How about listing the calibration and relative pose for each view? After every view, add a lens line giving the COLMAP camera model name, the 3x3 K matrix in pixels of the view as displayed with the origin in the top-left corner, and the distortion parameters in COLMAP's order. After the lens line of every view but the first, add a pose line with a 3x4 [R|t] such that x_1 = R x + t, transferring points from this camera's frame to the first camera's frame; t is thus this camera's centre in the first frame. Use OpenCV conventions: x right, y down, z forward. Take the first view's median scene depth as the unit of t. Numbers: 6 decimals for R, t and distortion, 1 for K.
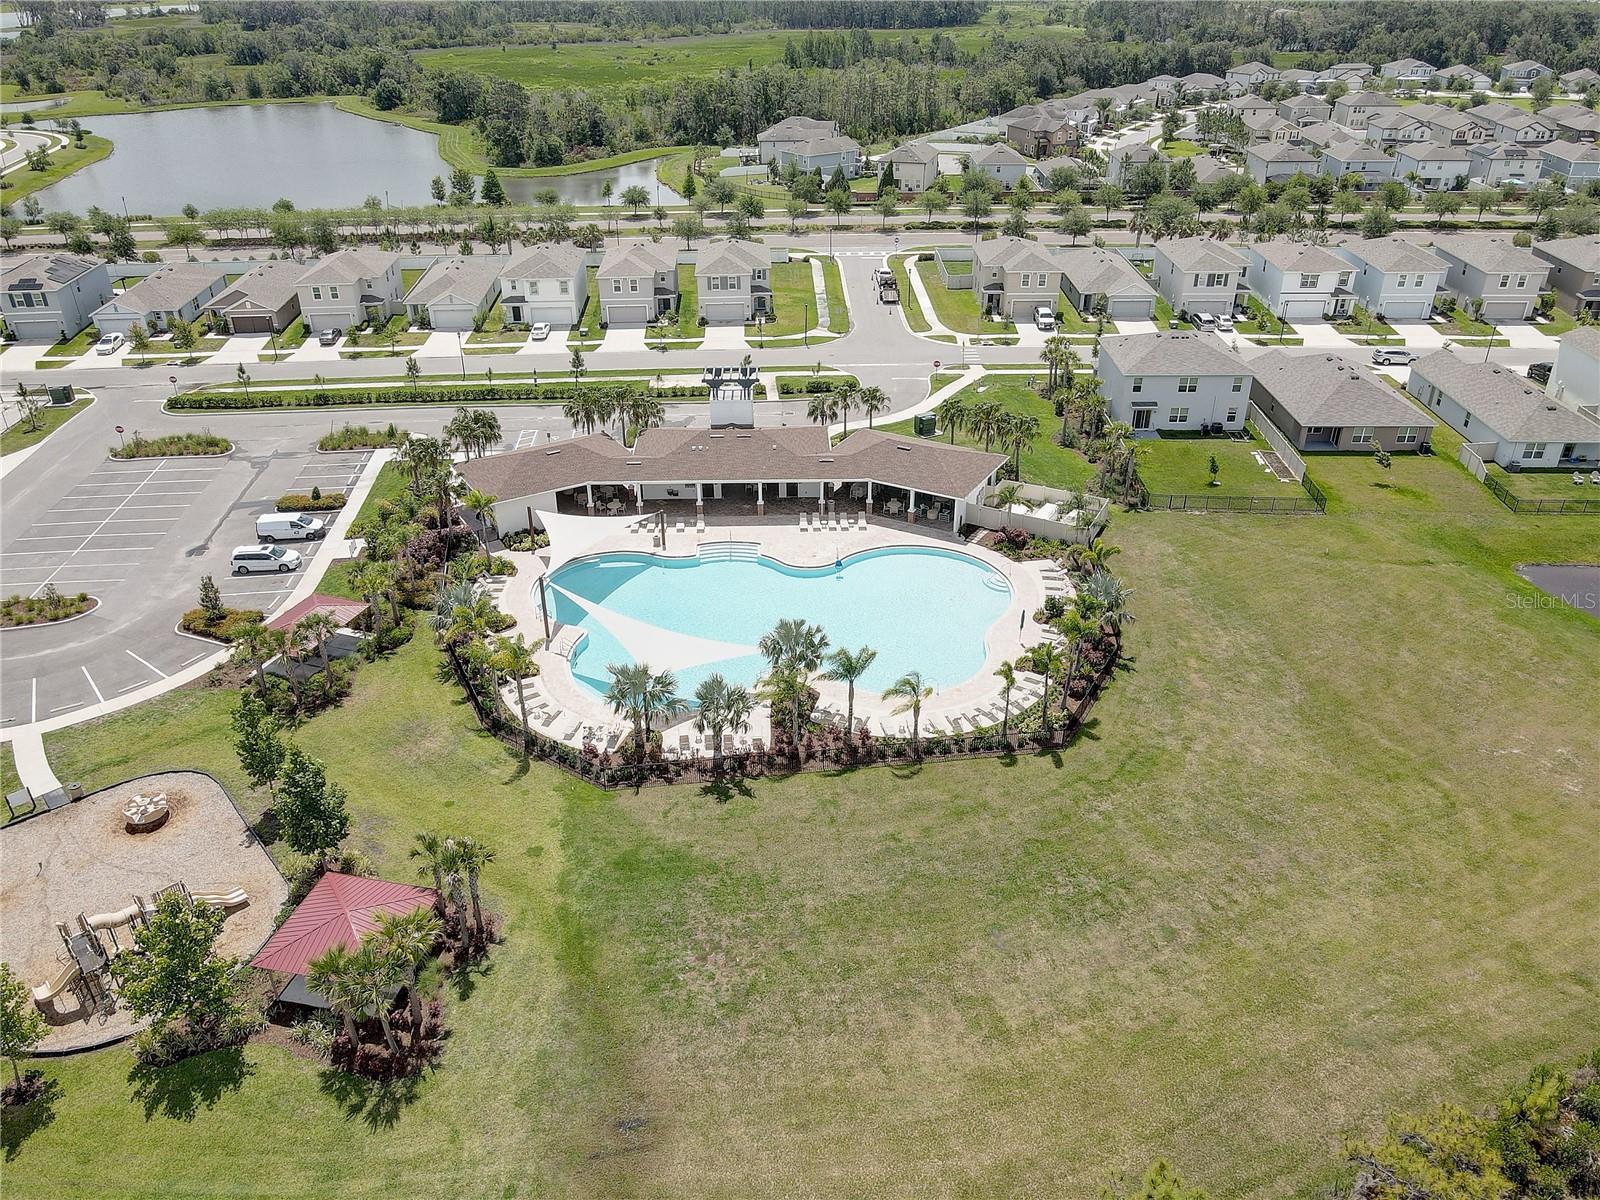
lens RADIAL K [[1171.7, 0, 795.5], [0, 1171.7, 602.0], [0, 0, 1]] dist [0.004958, 0.018899]
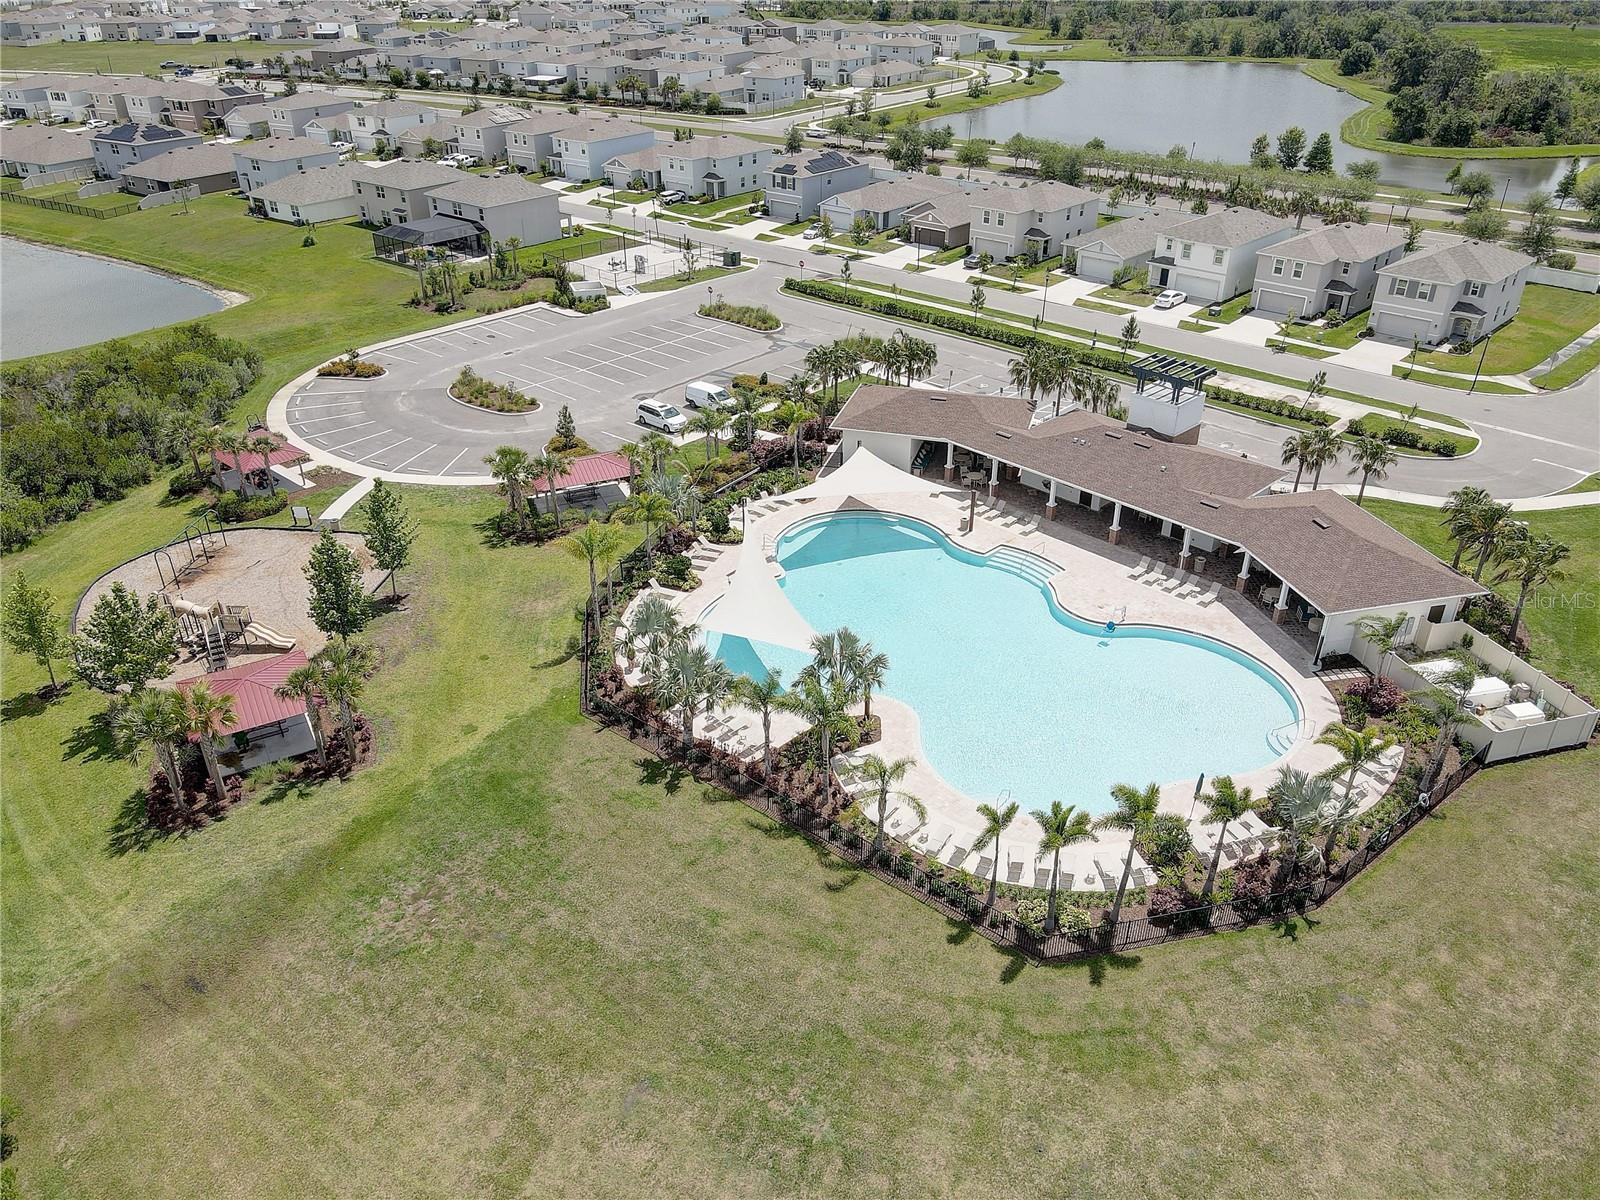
lens RADIAL K [[1171.7, 0, 798.4], [0, 1171.7, 588.9], [0, 0, 1]] dist [0.004958, 0.018899]
pose [[0.681237, 0.364351, -0.634952, 0.287545], [-0.360065, 0.921945, 0.142723, -0.069753], [0.637392, 0.131396, 0.759254, 0.226759]]
